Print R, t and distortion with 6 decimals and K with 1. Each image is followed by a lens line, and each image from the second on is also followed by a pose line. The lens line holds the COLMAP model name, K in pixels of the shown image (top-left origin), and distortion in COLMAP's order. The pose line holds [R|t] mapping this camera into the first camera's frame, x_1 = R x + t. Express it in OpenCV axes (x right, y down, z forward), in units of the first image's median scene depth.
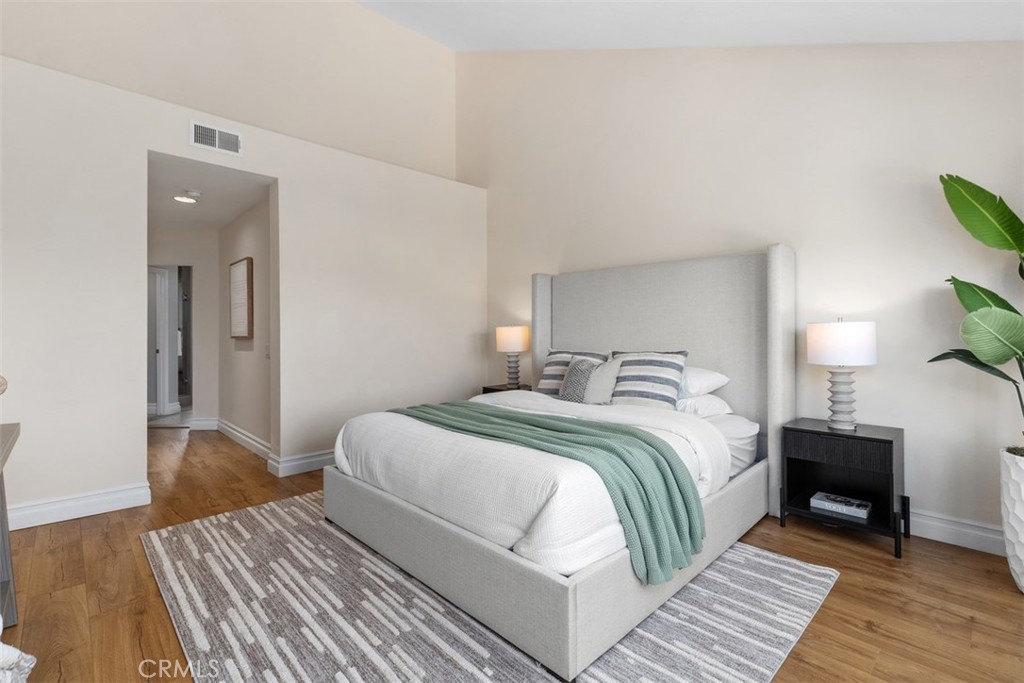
lens RADIAL K [[468.6, 0, 501.9], [0, 468.6, 346.4], [0, 0, 1]] dist [-0.002362, -0.000243]
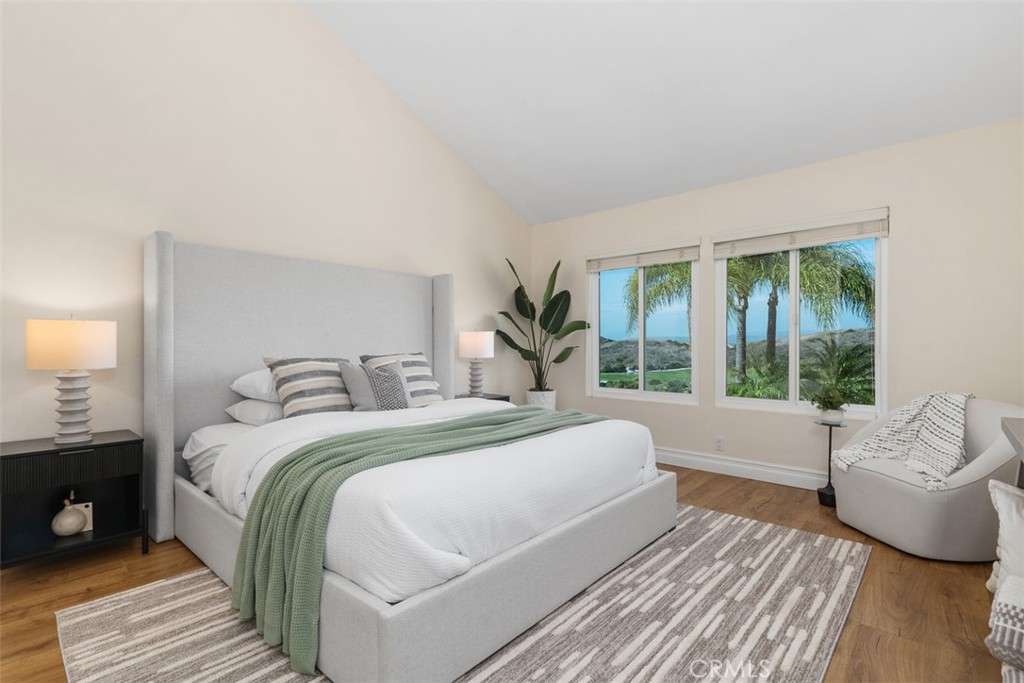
lens RADIAL K [[468.6, 0, 505.2], [0, 468.6, 346.8], [0, 0, 1]] dist [-0.002362, -0.000243]
pose [[-0.071219, -0.011647, 0.997393, -1.300442], [0.016206, 0.999786, 0.012832, -0.022011], [-0.997329, 0.017077, -0.071015, 1.409120]]
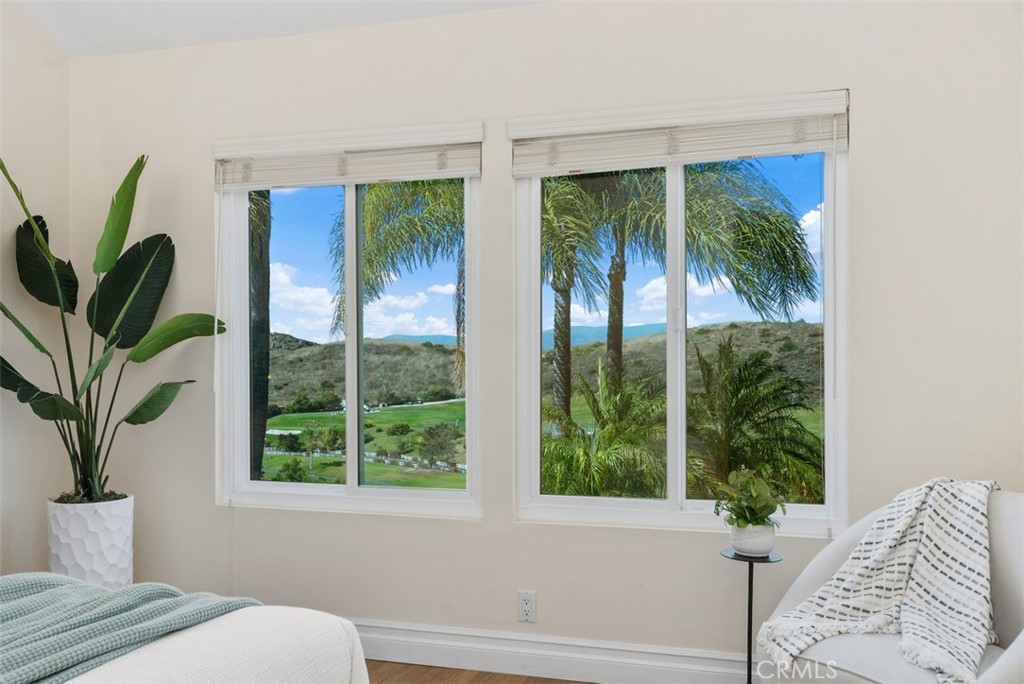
lens RADIAL K [[1009.8, 0, 514.5], [0, 1009.8, 341.4], [0, 0, 1]] dist [0.008887, 0.000000]
pose [[-0.473376, 0.003146, 0.880855, -1.159853], [0.016176, 0.999856, 0.005123, -0.041328], [-0.880712, 0.016674, -0.473359, 1.335745]]
